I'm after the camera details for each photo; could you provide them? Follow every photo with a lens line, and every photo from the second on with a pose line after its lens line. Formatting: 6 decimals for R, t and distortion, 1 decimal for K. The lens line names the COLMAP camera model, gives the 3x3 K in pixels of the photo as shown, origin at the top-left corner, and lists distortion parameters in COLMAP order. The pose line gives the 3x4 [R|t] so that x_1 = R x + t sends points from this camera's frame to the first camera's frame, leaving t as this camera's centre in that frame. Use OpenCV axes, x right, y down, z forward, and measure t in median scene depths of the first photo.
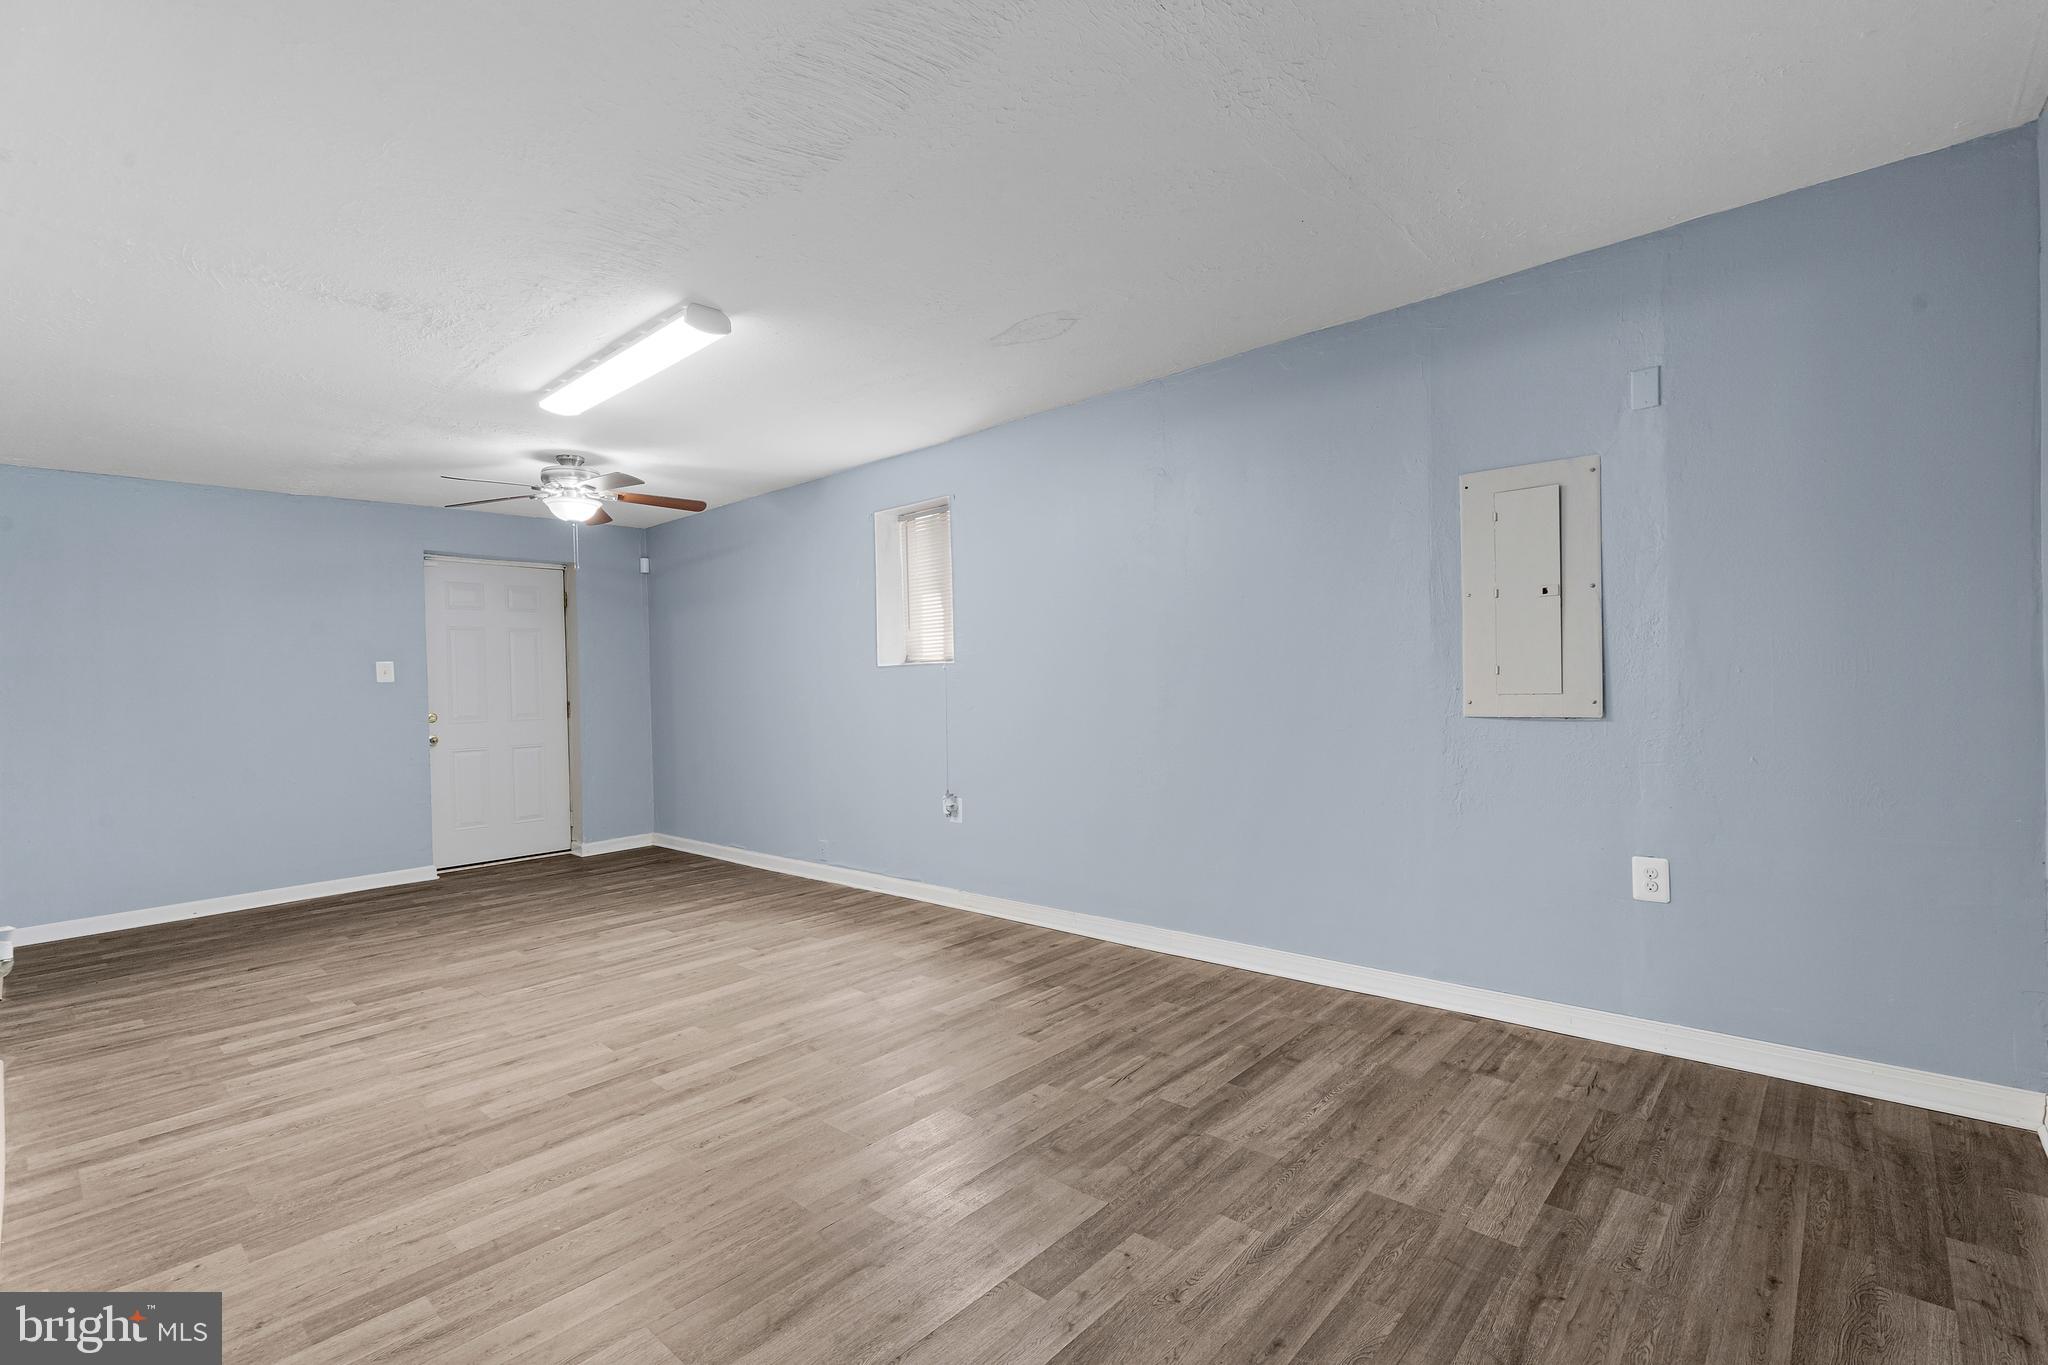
lens RADIAL K [[936.5, 0, 1043.5], [0, 936.5, 679.1], [0, 0, 1]] dist [0.003933, -0.001335]
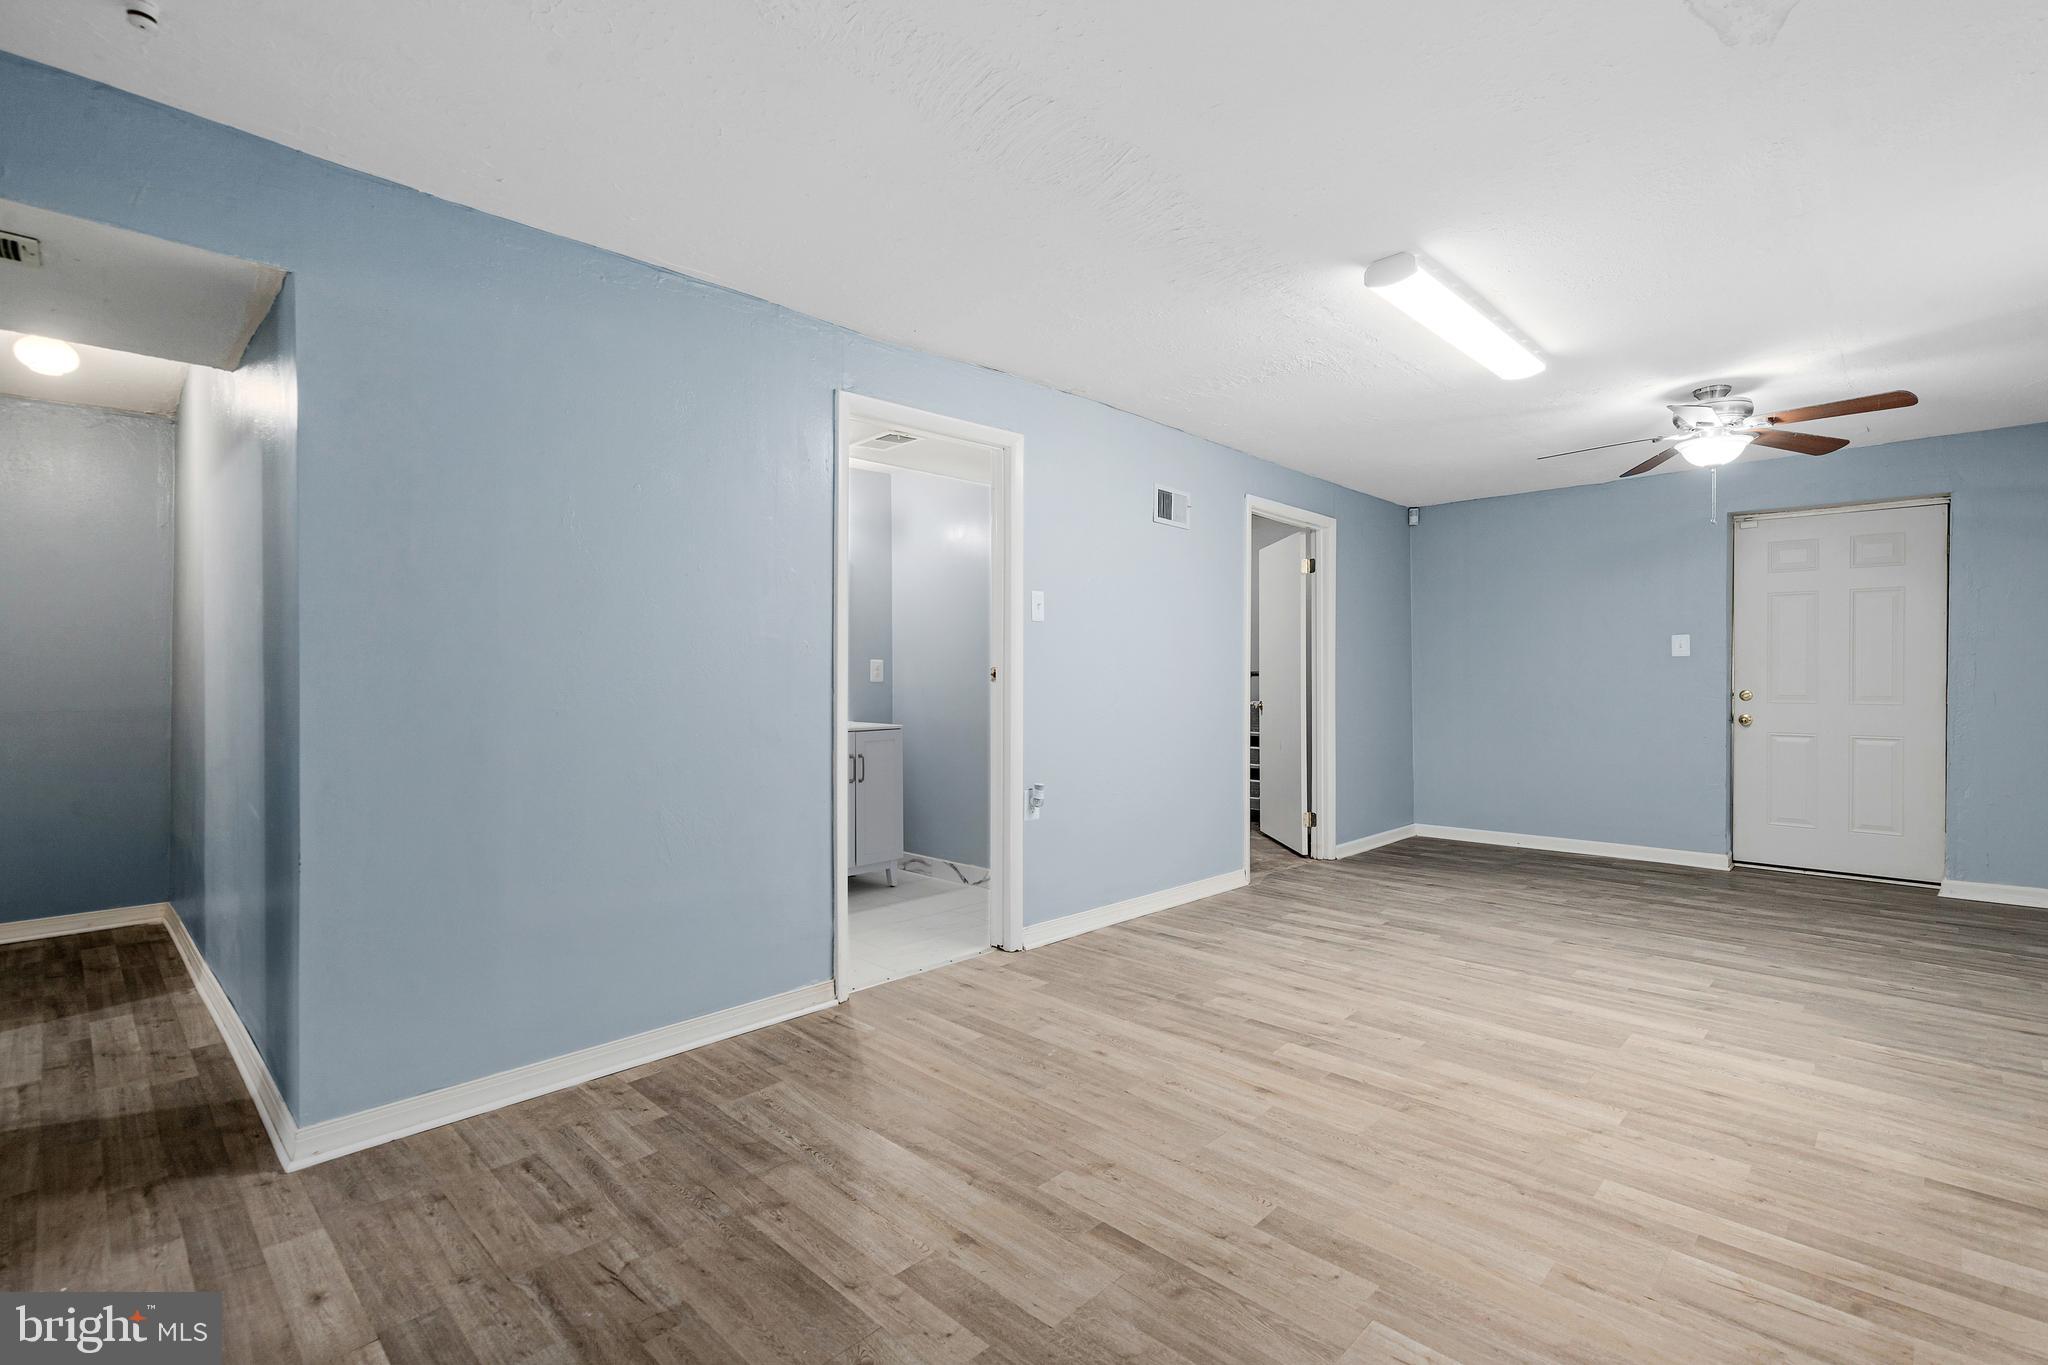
lens RADIAL K [[936.5, 0, 1023.2], [0, 936.5, 682.0], [0, 0, 1]] dist [0.003933, -0.001335]
pose [[-0.051398, 0.039287, -0.997905, 0.508331], [0.004771, 0.999224, 0.039093, -0.018663], [0.998667, -0.002752, -0.051545, 0.601960]]
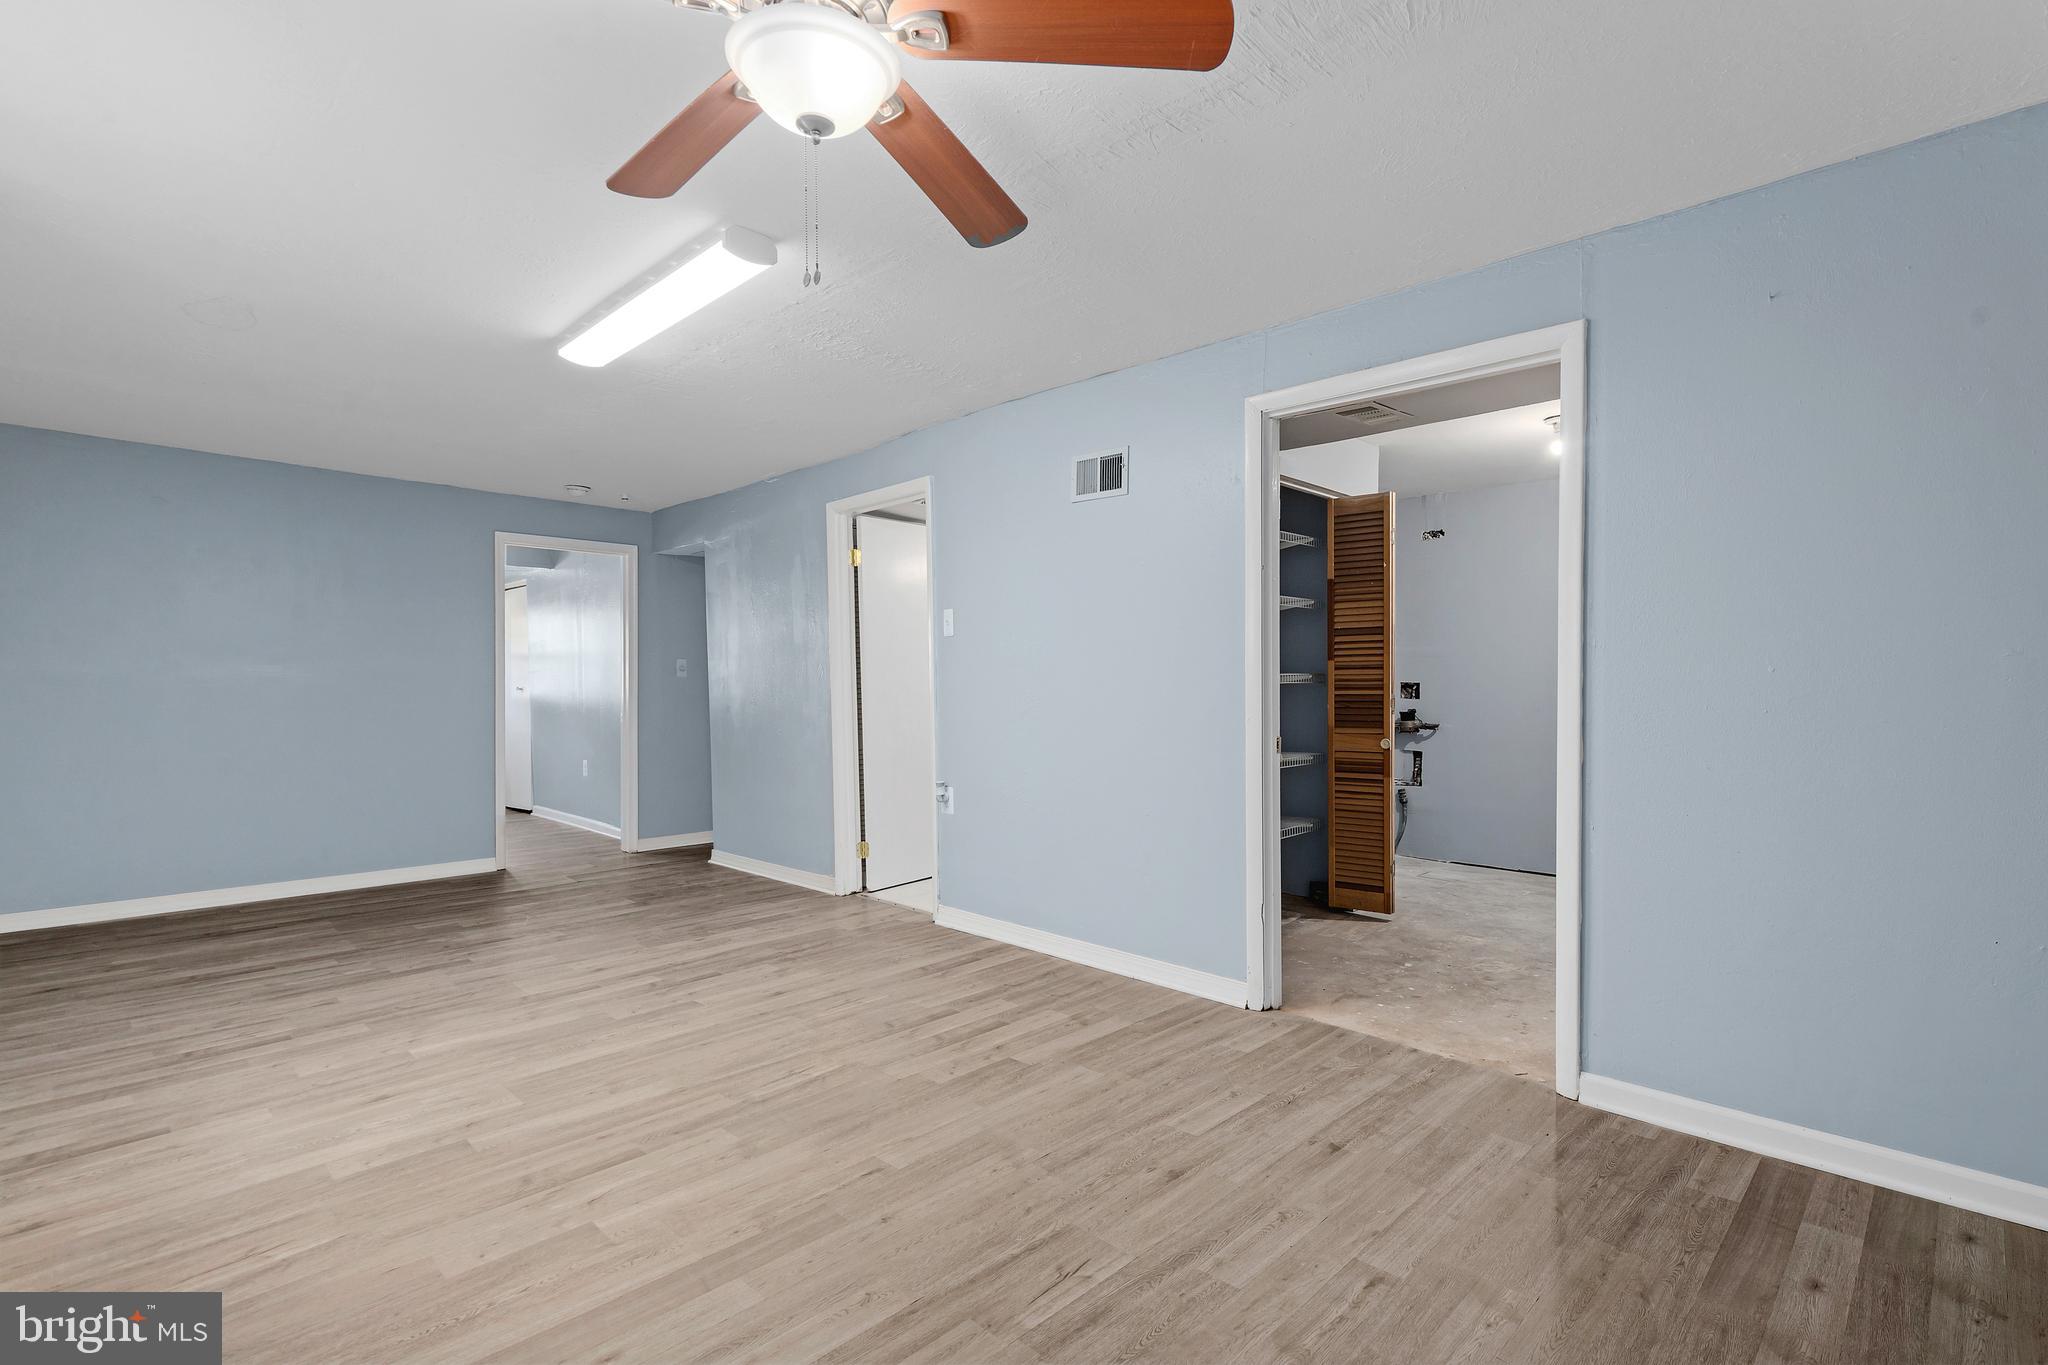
lens RADIAL K [[936.5, 0, 1039.4], [0, 936.5, 707.8], [0, 0, 1]] dist [0.003933, -0.001335]
pose [[-0.998574, 0.035099, 0.040225, -0.809993], [0.035867, 0.999185, 0.018536, 0.029913], [-0.039541, 0.019953, -0.999019, 1.827665]]
